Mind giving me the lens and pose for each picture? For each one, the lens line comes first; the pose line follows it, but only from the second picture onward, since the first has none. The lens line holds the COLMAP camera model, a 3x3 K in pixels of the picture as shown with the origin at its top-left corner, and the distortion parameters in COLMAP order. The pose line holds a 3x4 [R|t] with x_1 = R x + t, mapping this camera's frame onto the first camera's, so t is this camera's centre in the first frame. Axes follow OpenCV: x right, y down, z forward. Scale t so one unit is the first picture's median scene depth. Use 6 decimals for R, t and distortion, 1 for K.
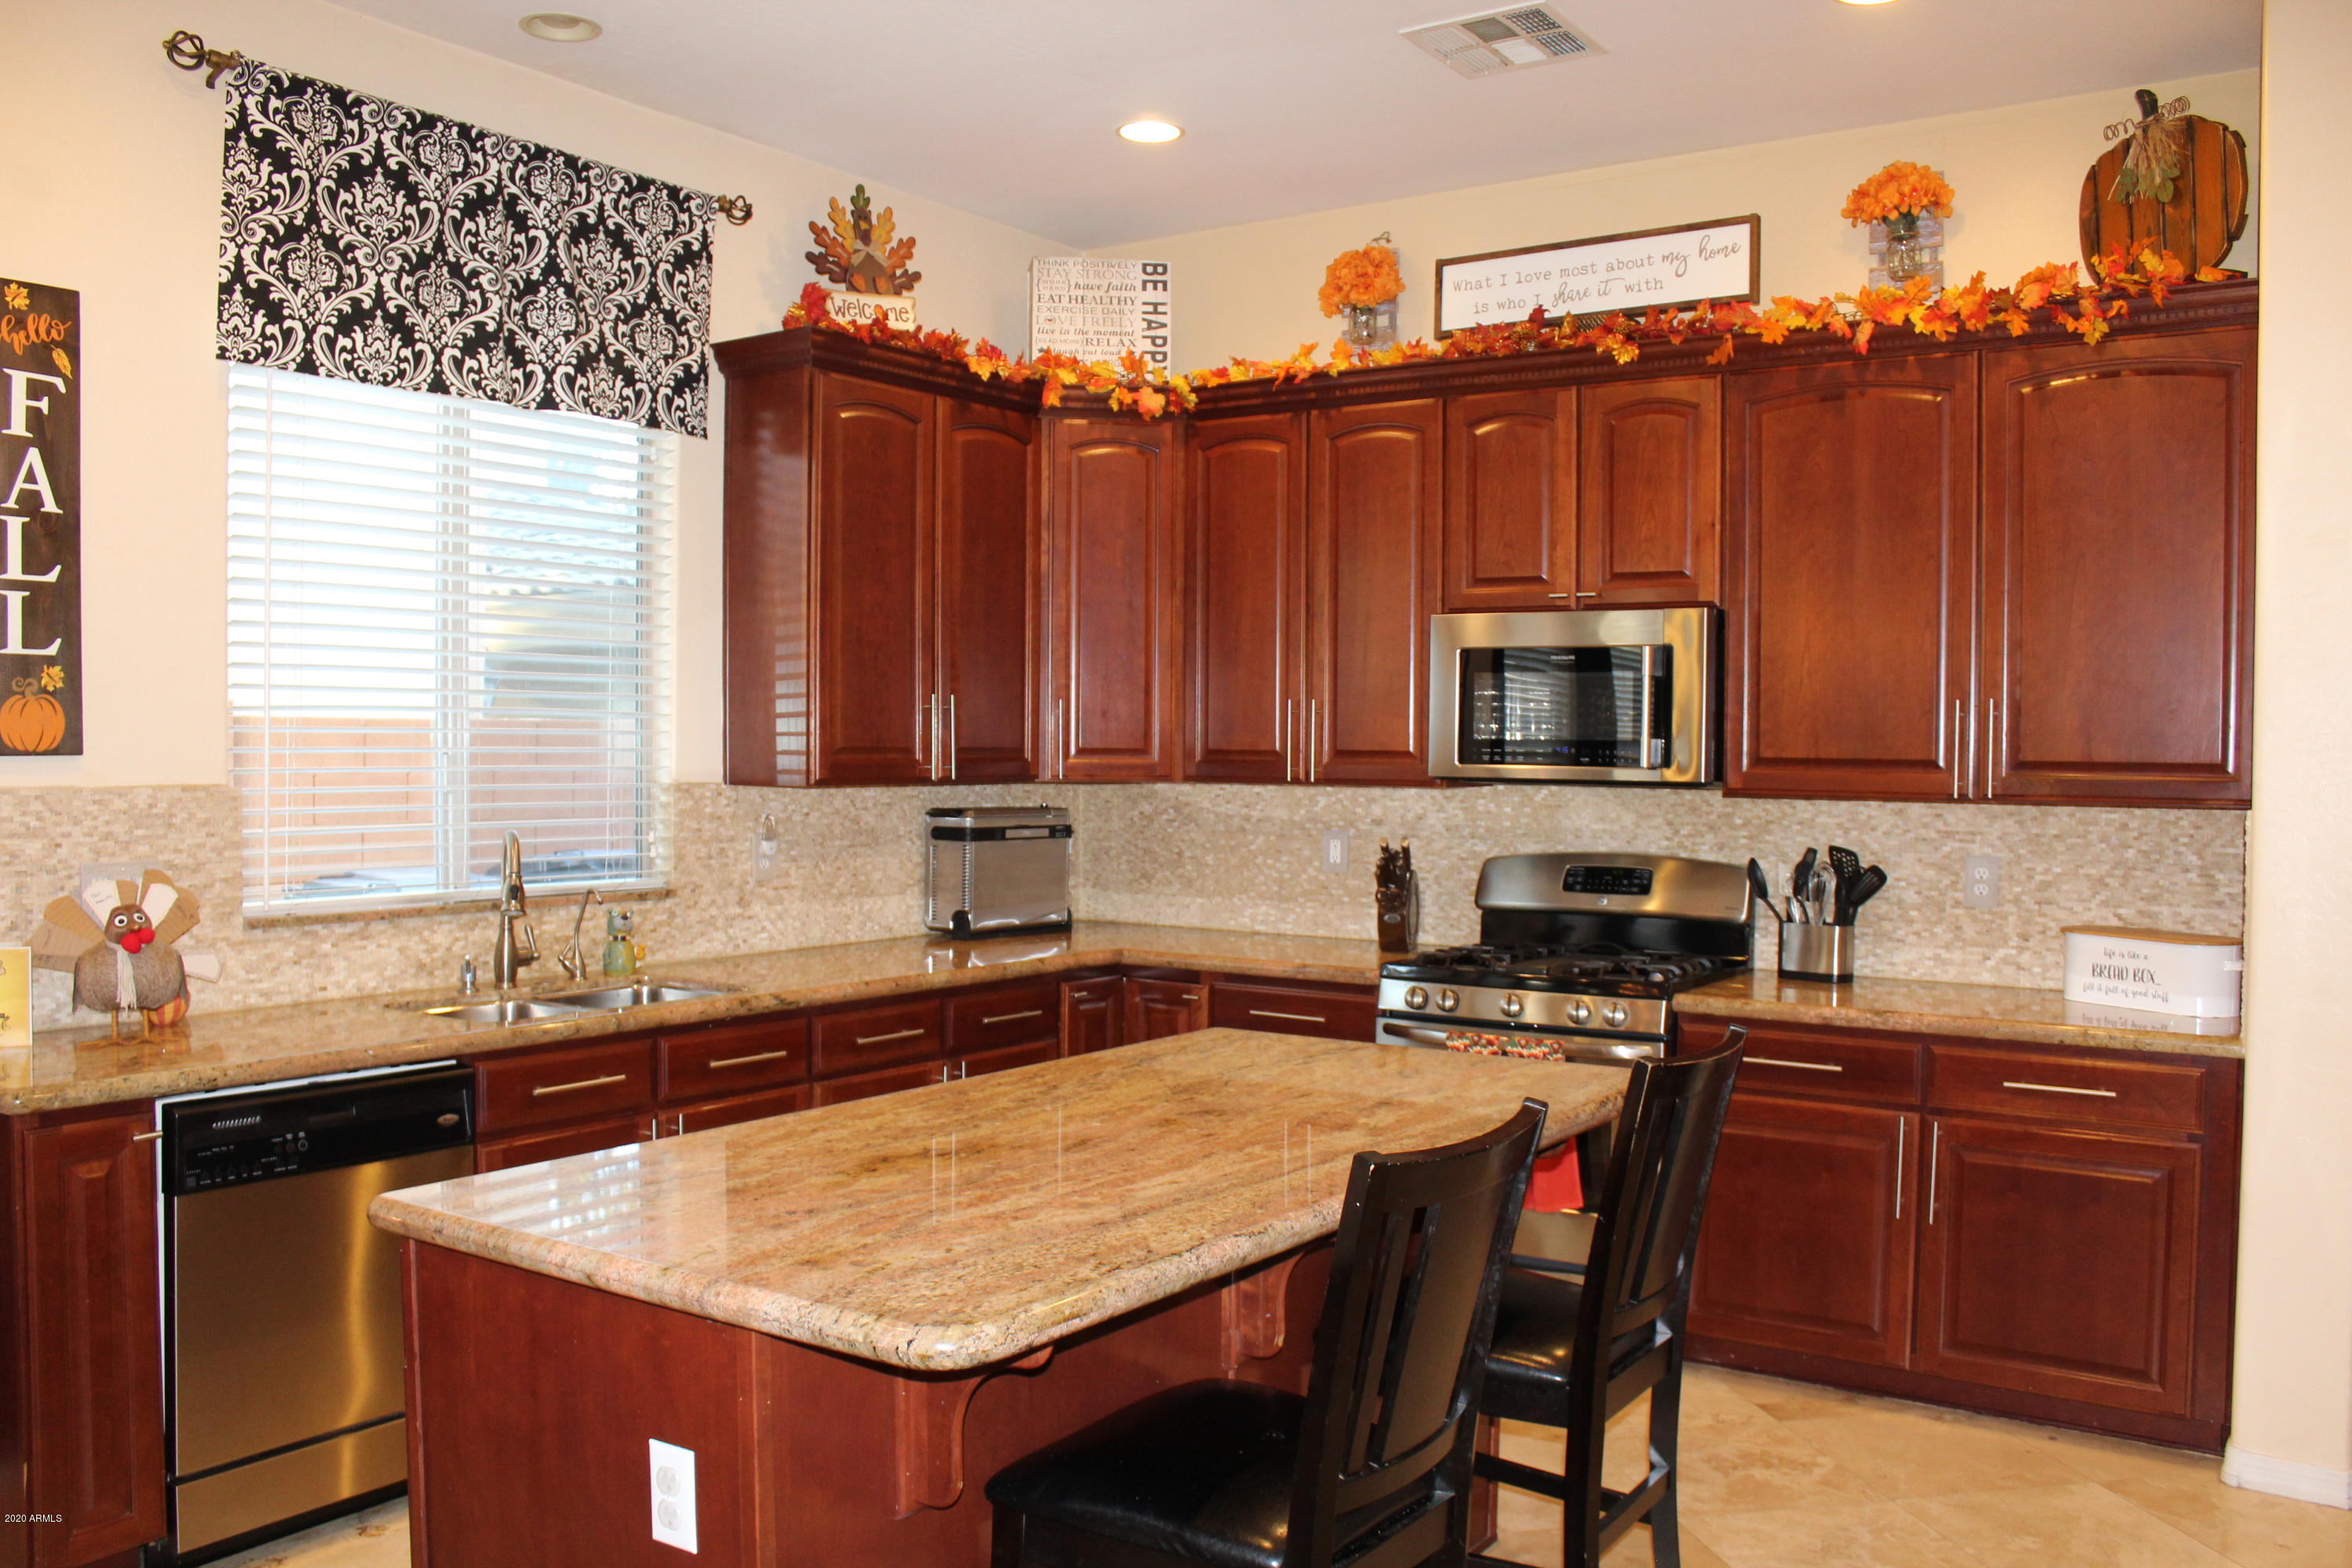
lens RADIAL K [[1920.3, 0, 1163.0], [0, 1920.3, 797.9], [0, 0, 1]] dist [-0.178582, 0.149256]
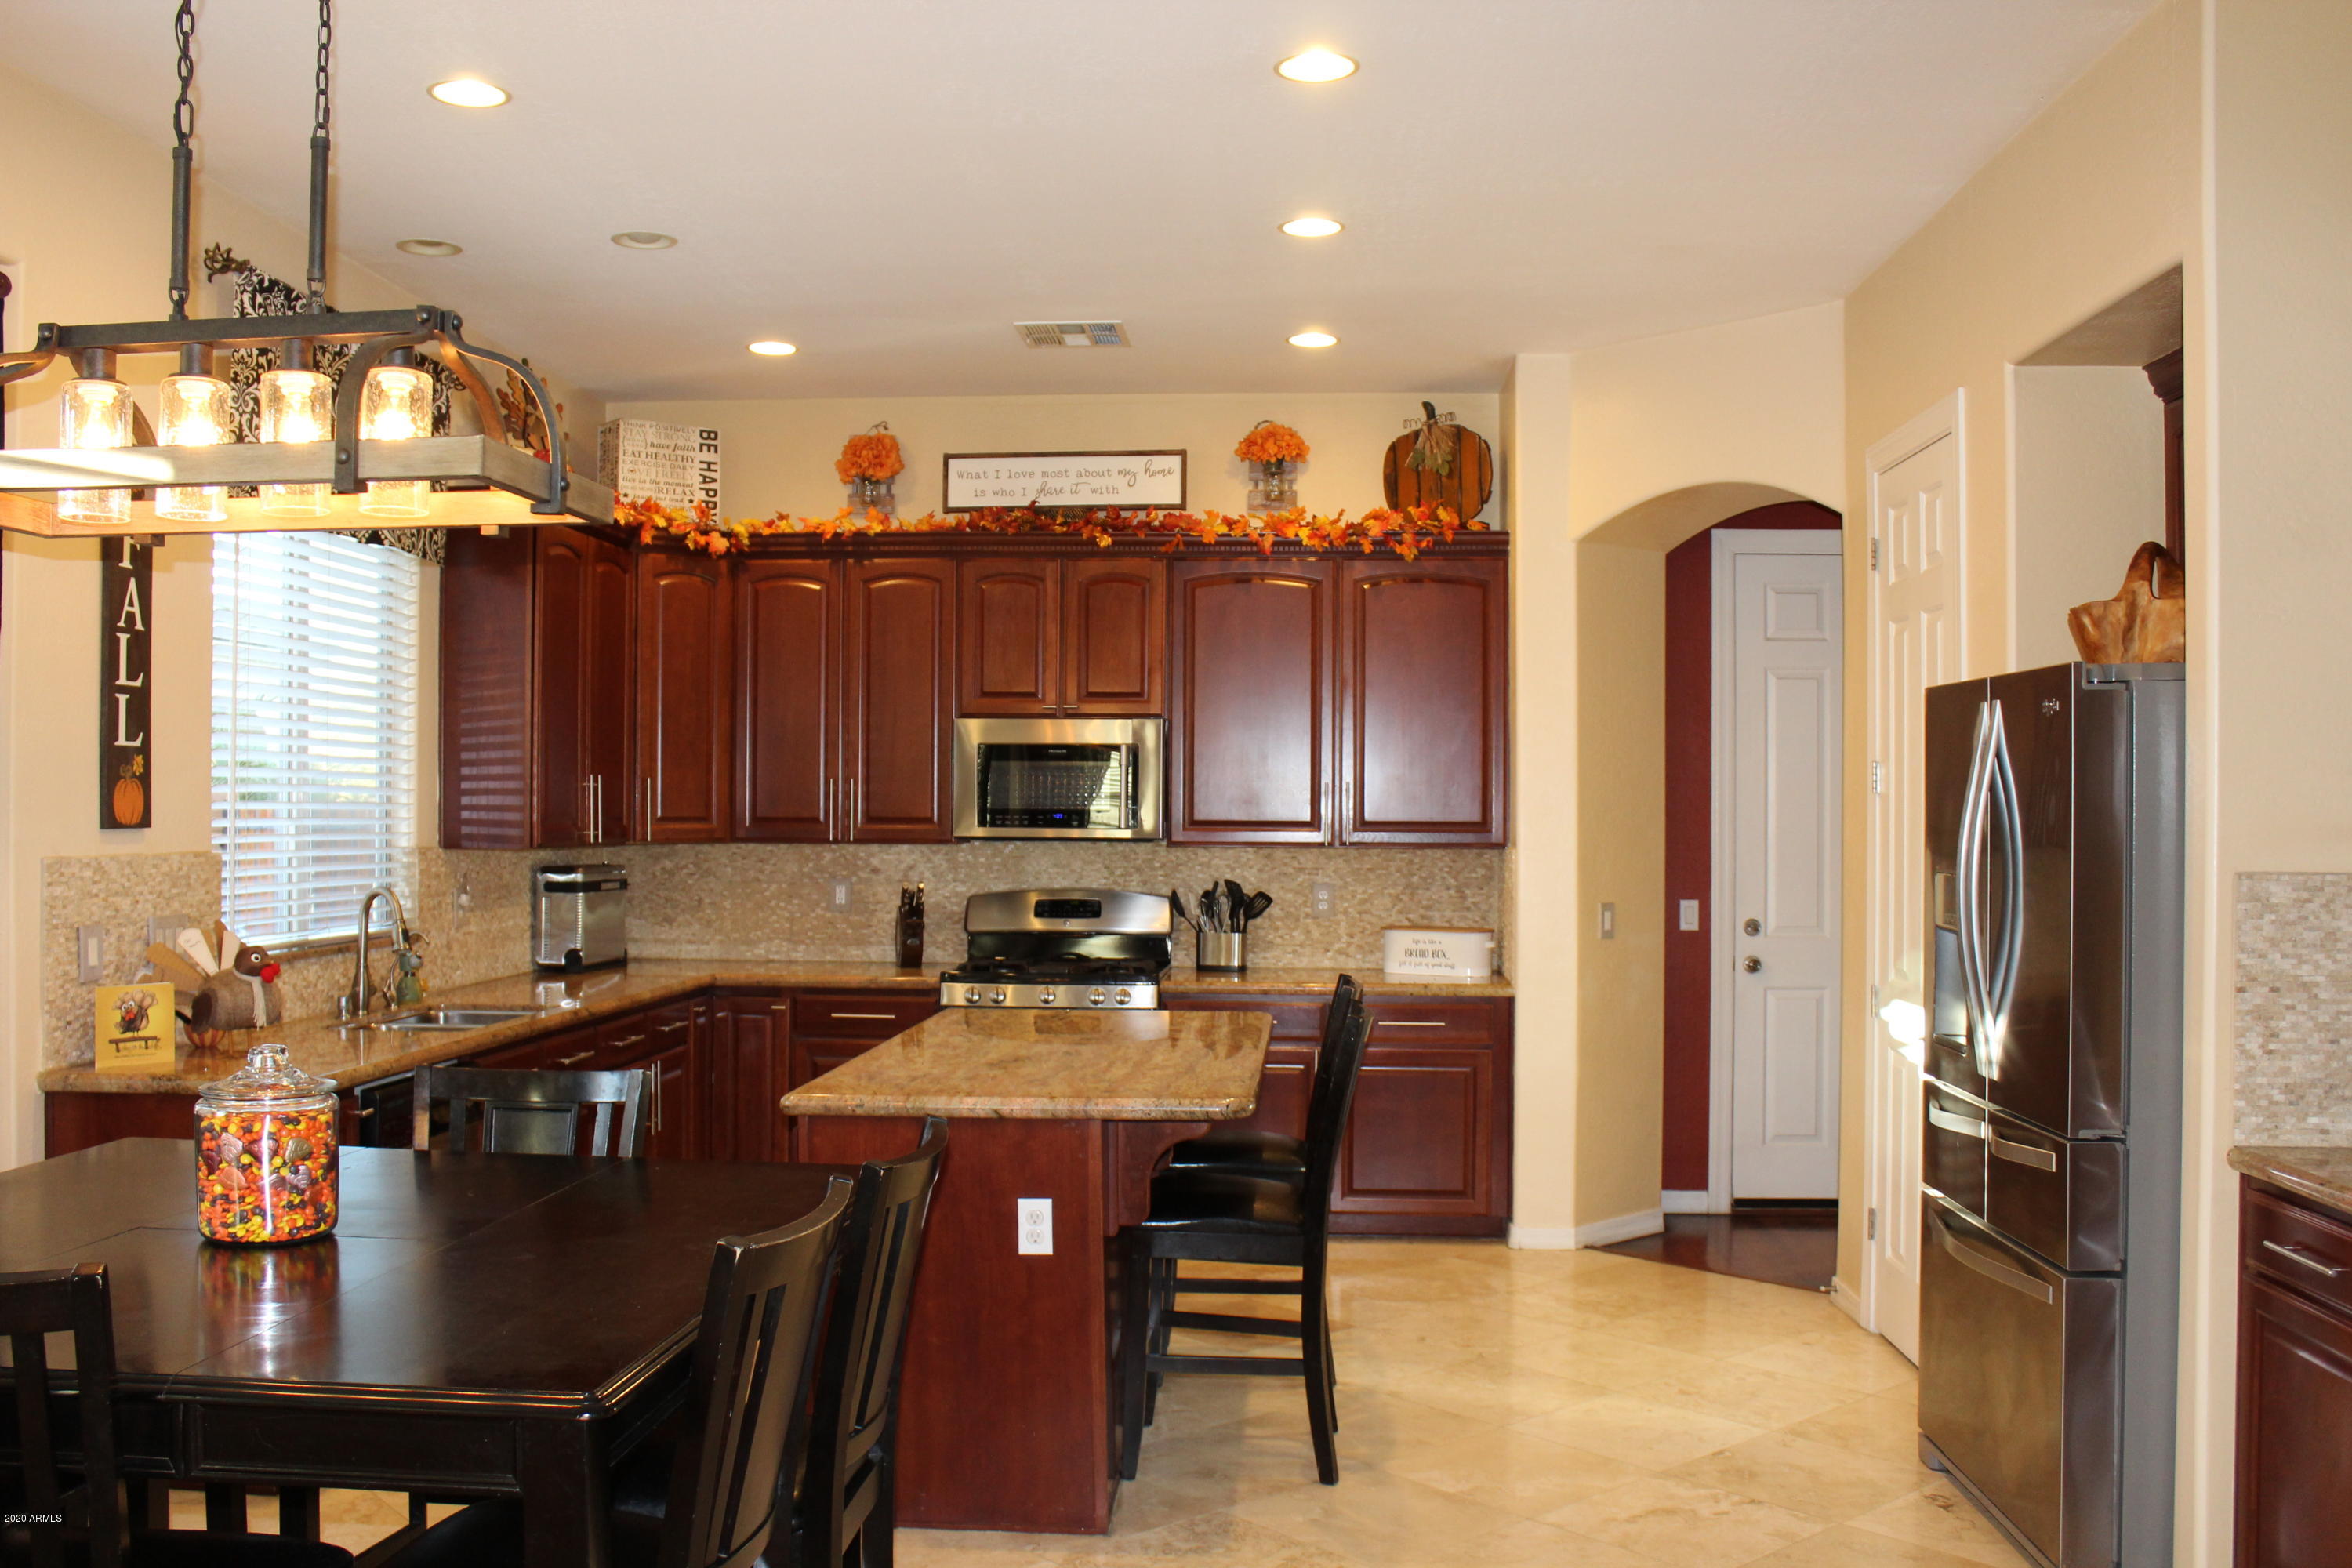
lens RADIAL K [[2065.7, 0, 1176.0], [0, 2065.7, 784.0], [0, 0, 1]] dist [-0.188487, 0.007055]
pose [[0.850755, 0.001391, 0.525561, -0.543999], [0.017375, 0.999375, -0.030771, -0.000315], [-0.525275, 0.035310, 0.850199, -0.367714]]
